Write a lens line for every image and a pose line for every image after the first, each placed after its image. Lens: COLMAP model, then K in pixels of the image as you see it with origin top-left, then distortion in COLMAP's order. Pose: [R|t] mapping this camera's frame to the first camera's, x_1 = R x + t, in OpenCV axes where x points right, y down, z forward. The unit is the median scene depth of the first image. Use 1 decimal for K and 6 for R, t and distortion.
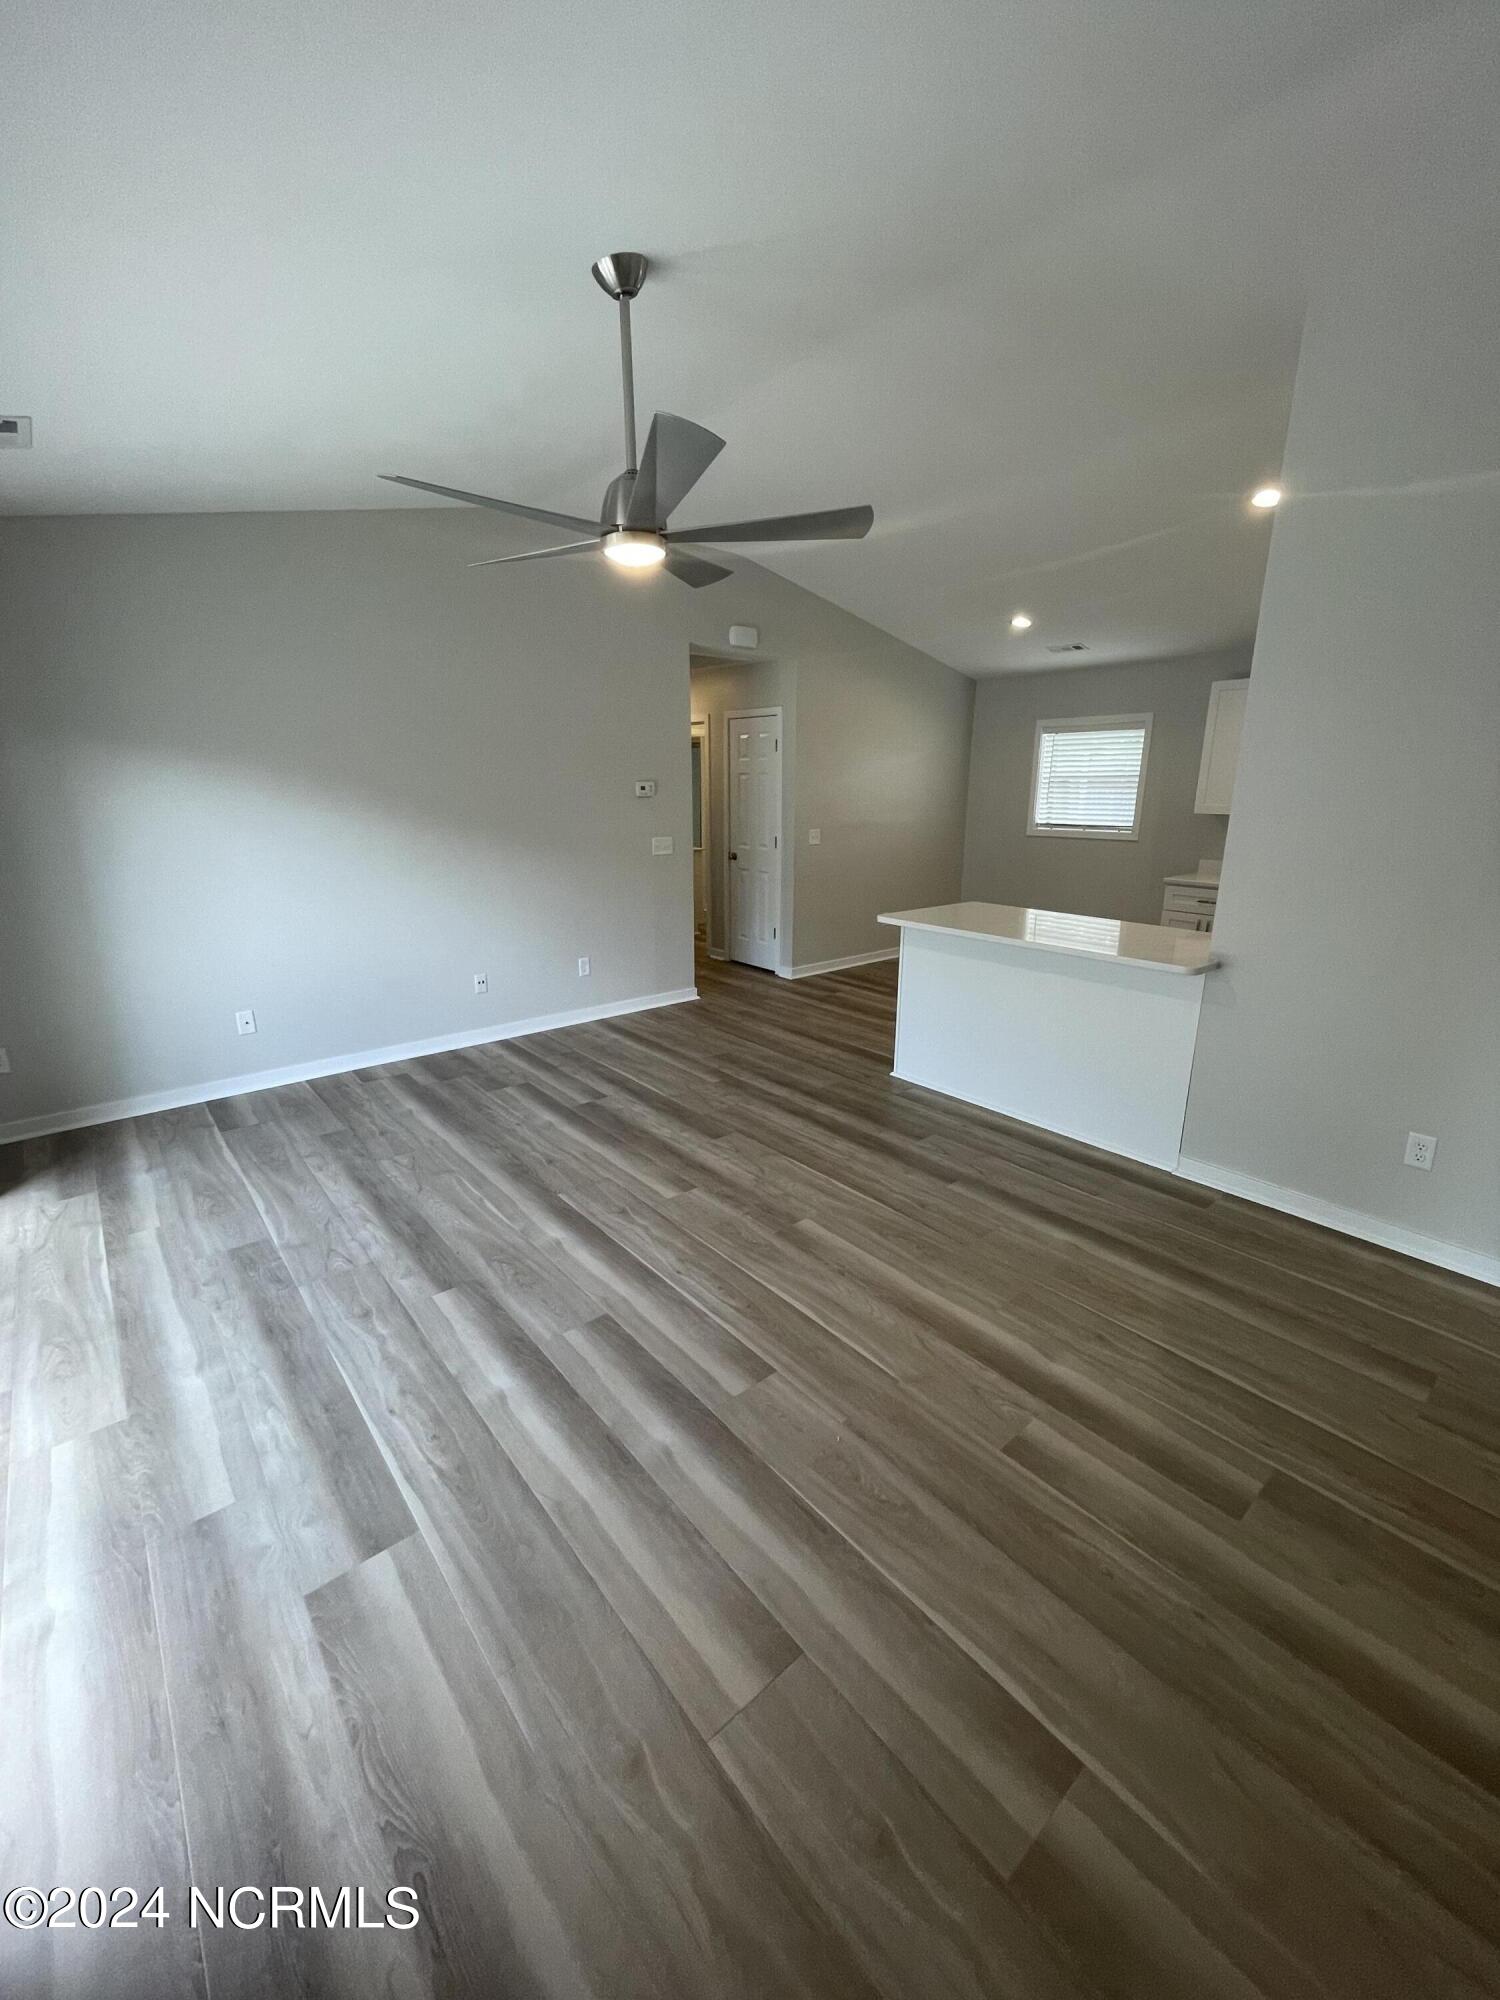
lens RADIAL K [[812.1, 0, 762.0], [0, 812.1, 996.0], [0, 0, 1]] dist [-0.000487, 0.000116]
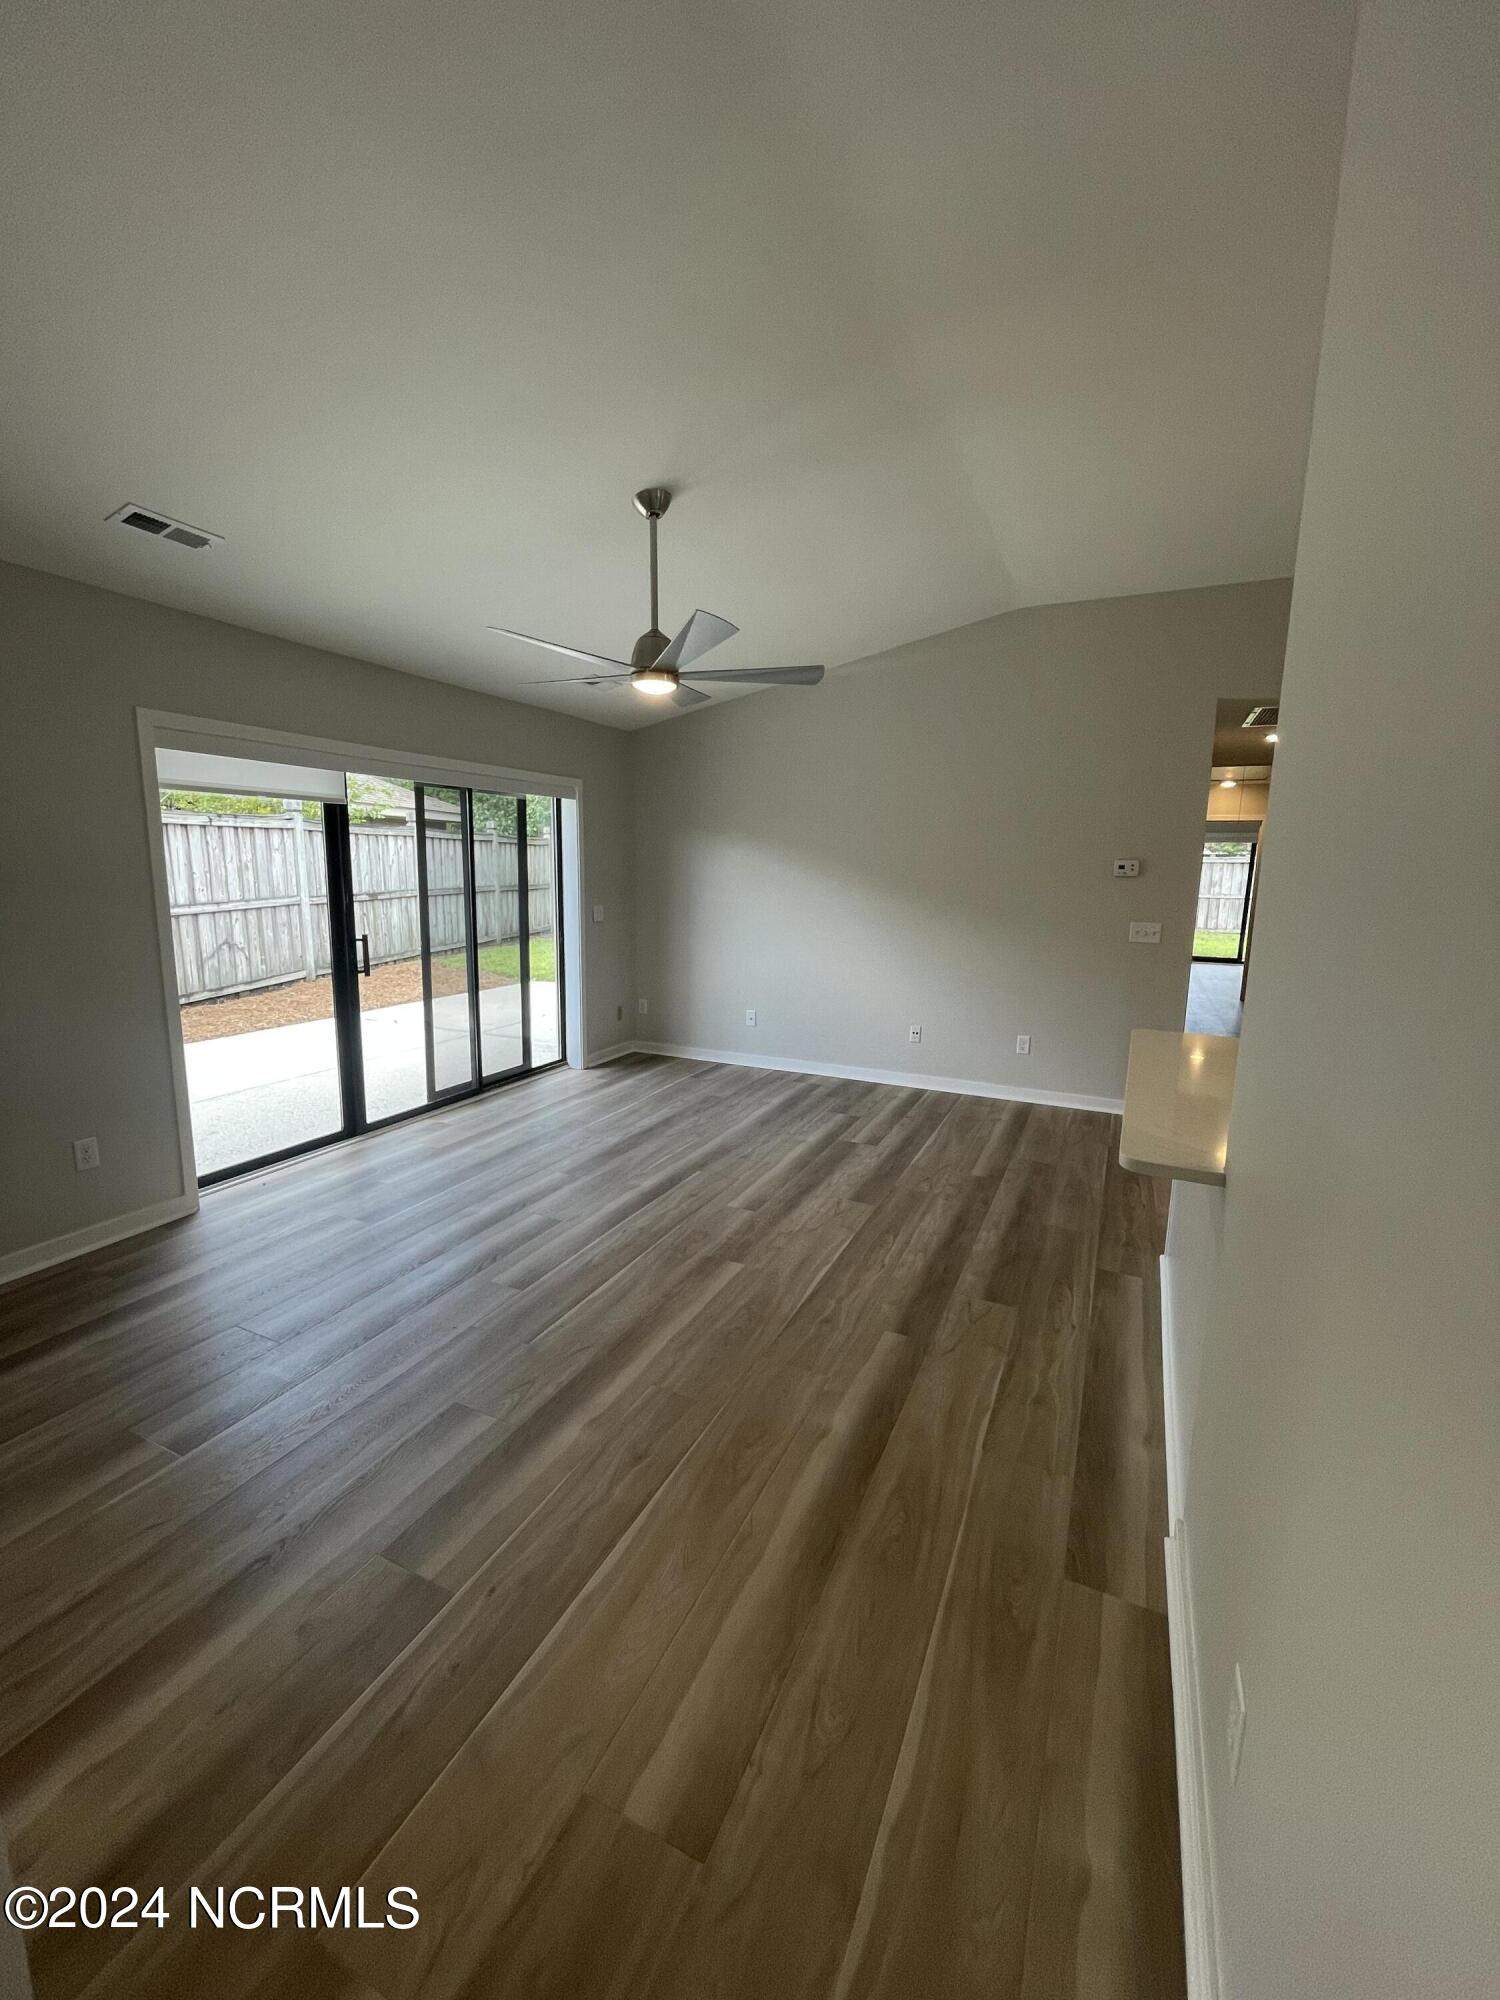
lens RADIAL K [[812.1, 0, 741.3], [0, 812.1, 981.7], [0, 0, 1]] dist [-0.000487, 0.000116]
pose [[0.404032, 0.134331, -0.904828, 0.715958], [-0.246036, 0.968666, 0.033946, -0.081577], [0.881036, 0.208905, 0.424423, 0.373008]]
